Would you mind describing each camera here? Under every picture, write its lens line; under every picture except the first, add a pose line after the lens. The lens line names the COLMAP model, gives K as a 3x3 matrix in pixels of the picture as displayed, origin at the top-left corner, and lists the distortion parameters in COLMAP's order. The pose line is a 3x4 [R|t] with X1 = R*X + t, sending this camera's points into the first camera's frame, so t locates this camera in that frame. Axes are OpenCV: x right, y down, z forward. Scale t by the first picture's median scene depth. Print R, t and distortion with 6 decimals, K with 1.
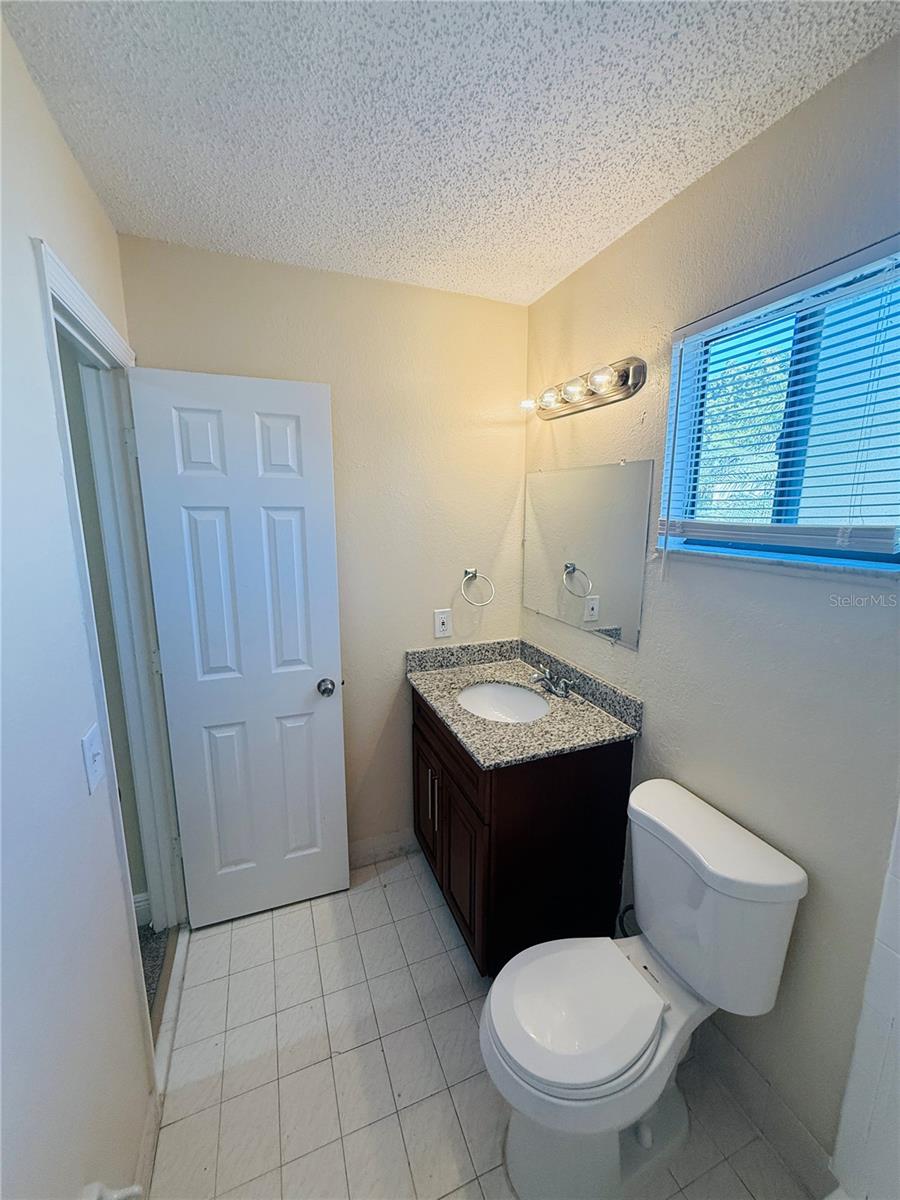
lens RADIAL K [[480.1, 0, 451.5], [0, 480.1, 596.3], [0, 0, 1]] dist [0.000724, 0.000257]
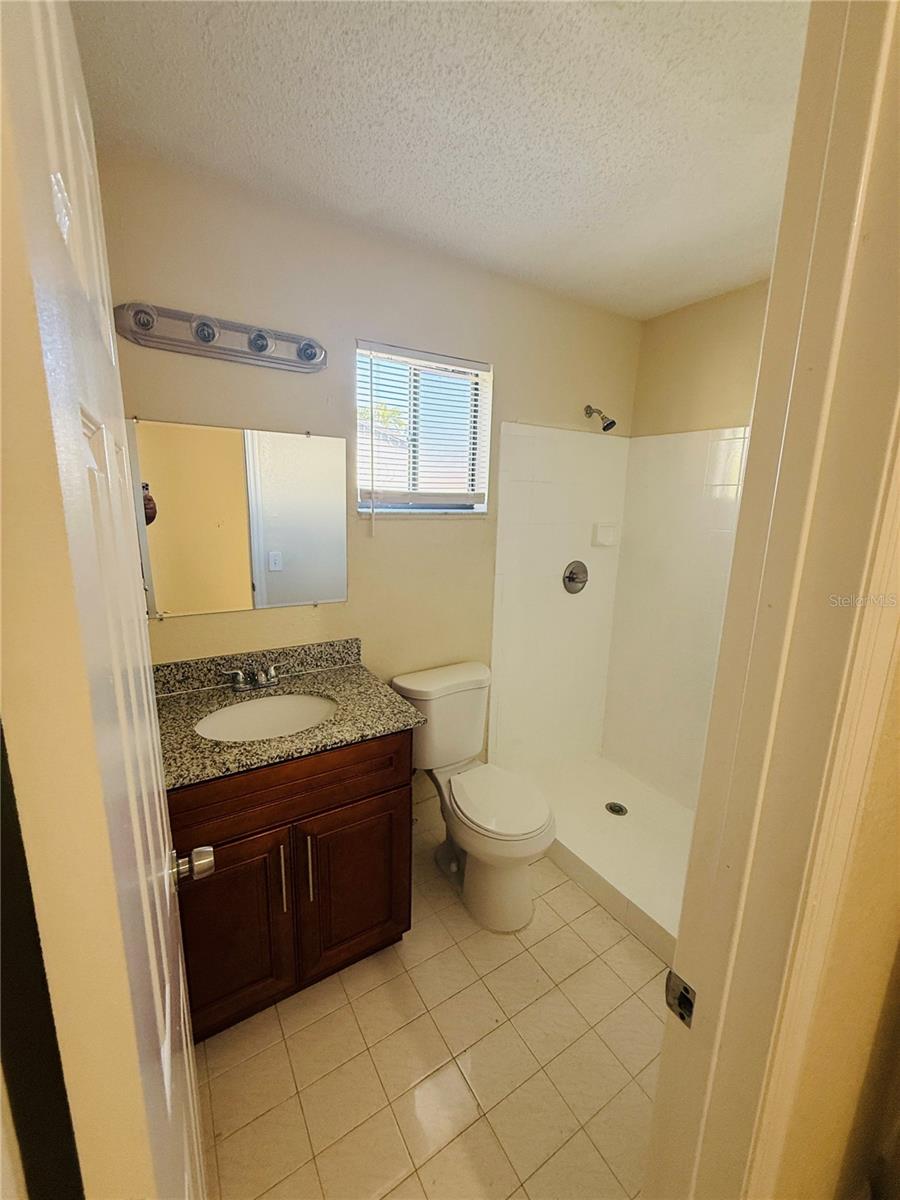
lens RADIAL K [[480.1, 0, 451.5], [0, 480.1, 596.3], [0, 0, 1]] dist [0.000724, 0.000257]
pose [[-0.178250, -0.210274, 0.961255, -0.793932], [0.155775, 0.958551, 0.238568, -0.139400], [-0.971577, 0.192264, -0.138106, 0.892406]]
